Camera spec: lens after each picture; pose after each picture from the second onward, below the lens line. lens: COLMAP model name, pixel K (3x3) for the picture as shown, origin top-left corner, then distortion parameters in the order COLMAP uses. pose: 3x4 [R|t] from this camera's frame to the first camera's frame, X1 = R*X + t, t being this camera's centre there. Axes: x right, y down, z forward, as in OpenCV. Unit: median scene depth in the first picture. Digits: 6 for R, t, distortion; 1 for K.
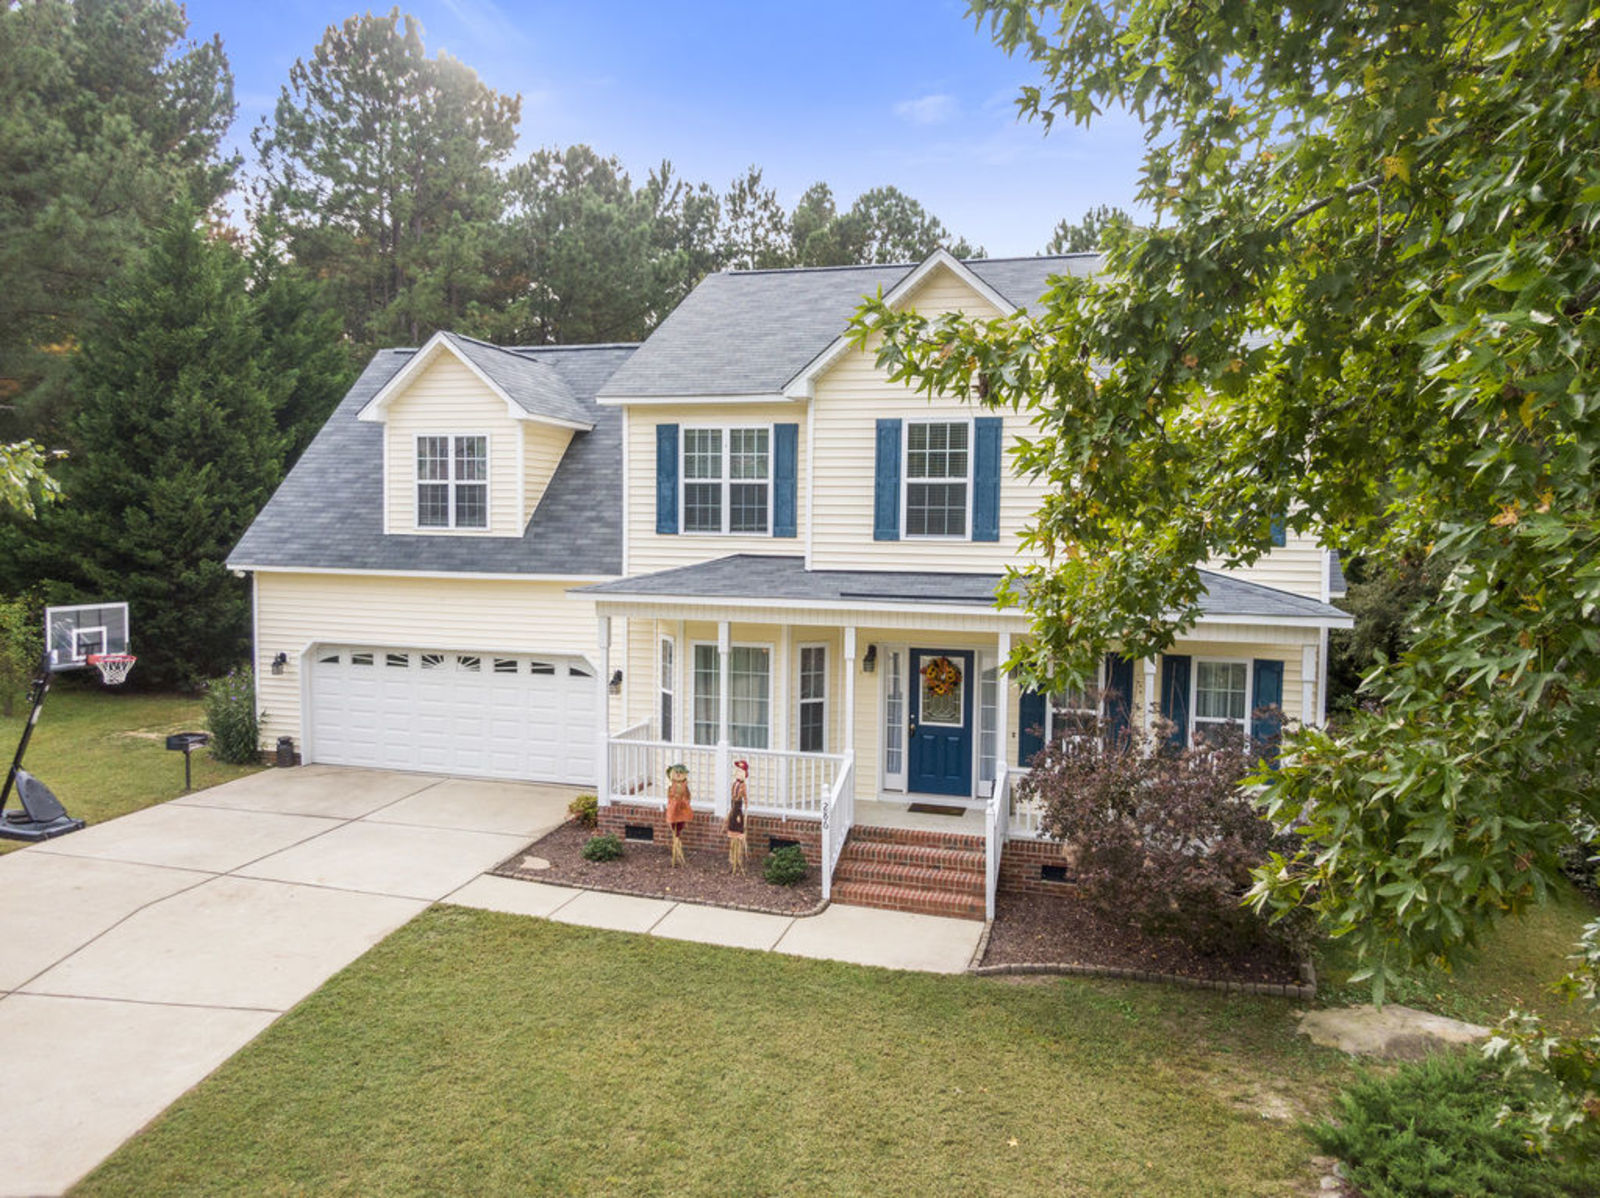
lens RADIAL K [[1236.8, 0, 789.1], [0, 1236.8, 600.4], [0, 0, 1]] dist [0.006417, -0.003843]
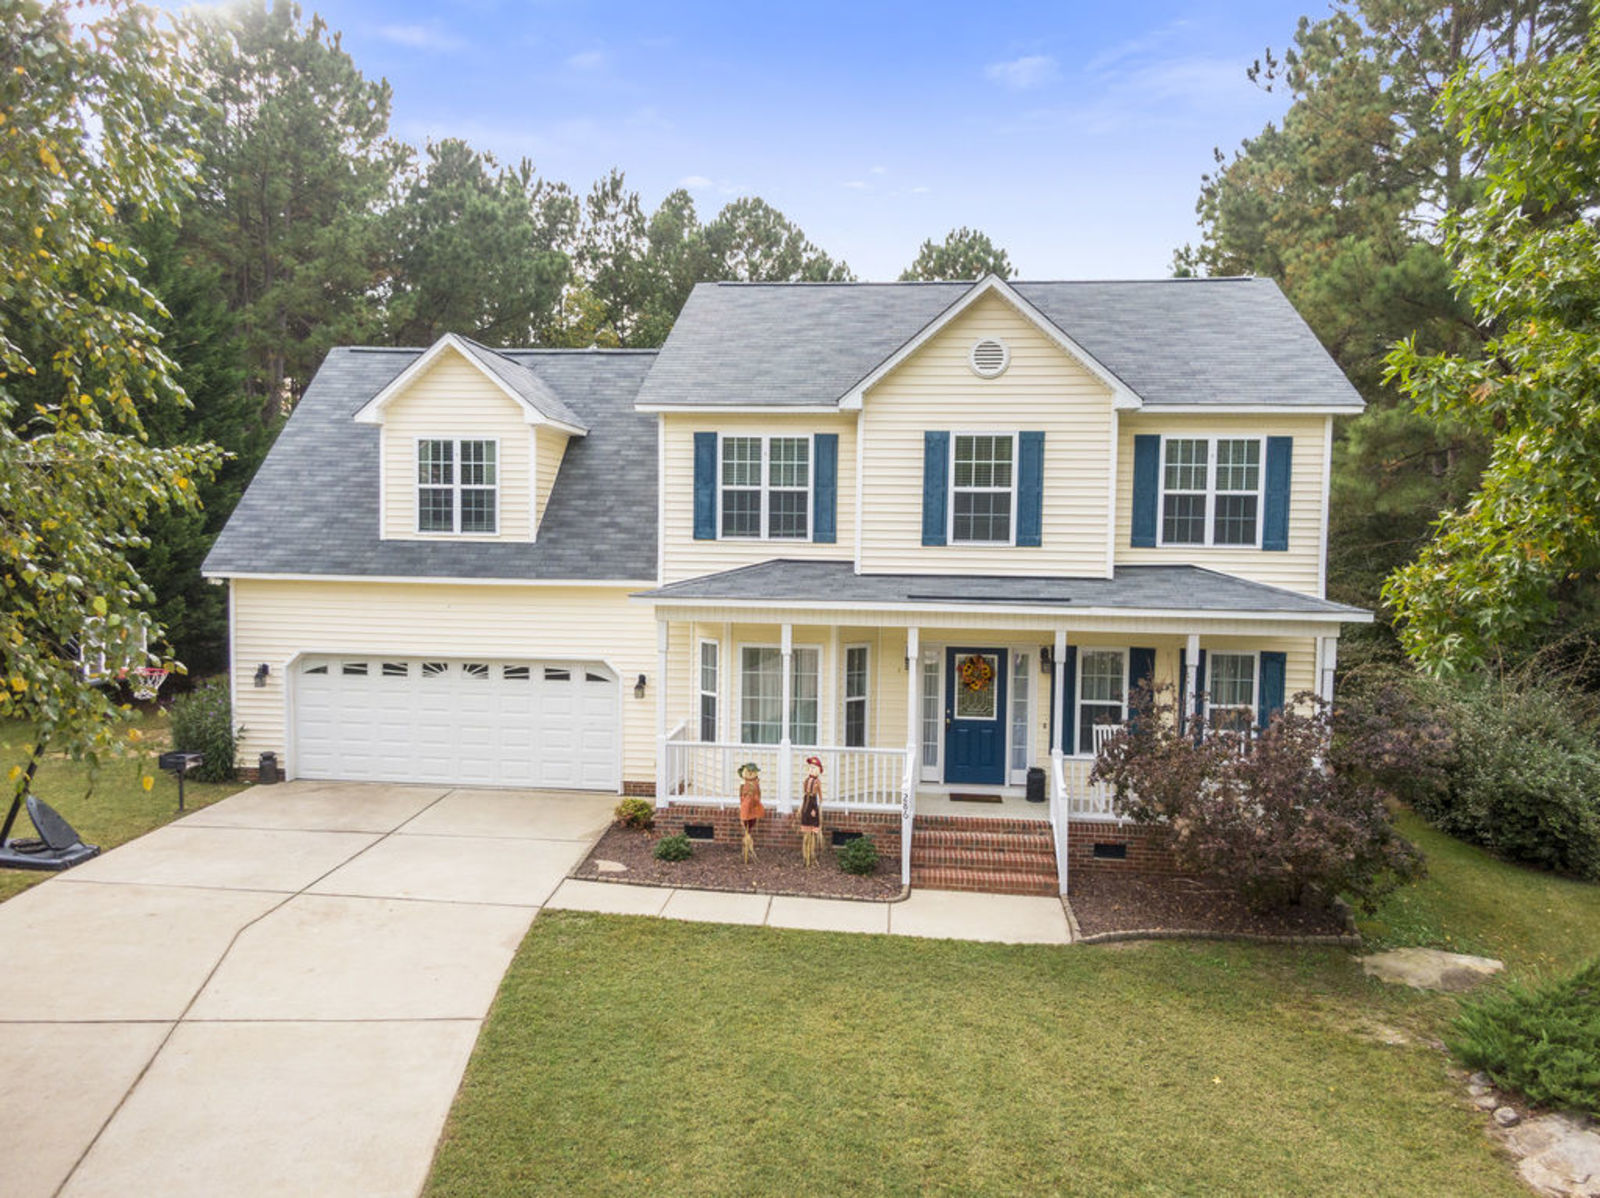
lens RADIAL K [[1236.8, 0, 816.6], [0, 1236.8, 601.7], [0, 0, 1]] dist [0.006417, -0.003843]
pose [[0.981102, -0.009403, 0.193263, -0.221622], [0.009995, 0.999948, -0.002085, 0.000856], [-0.193233, 0.003977, 0.981145, -0.020125]]
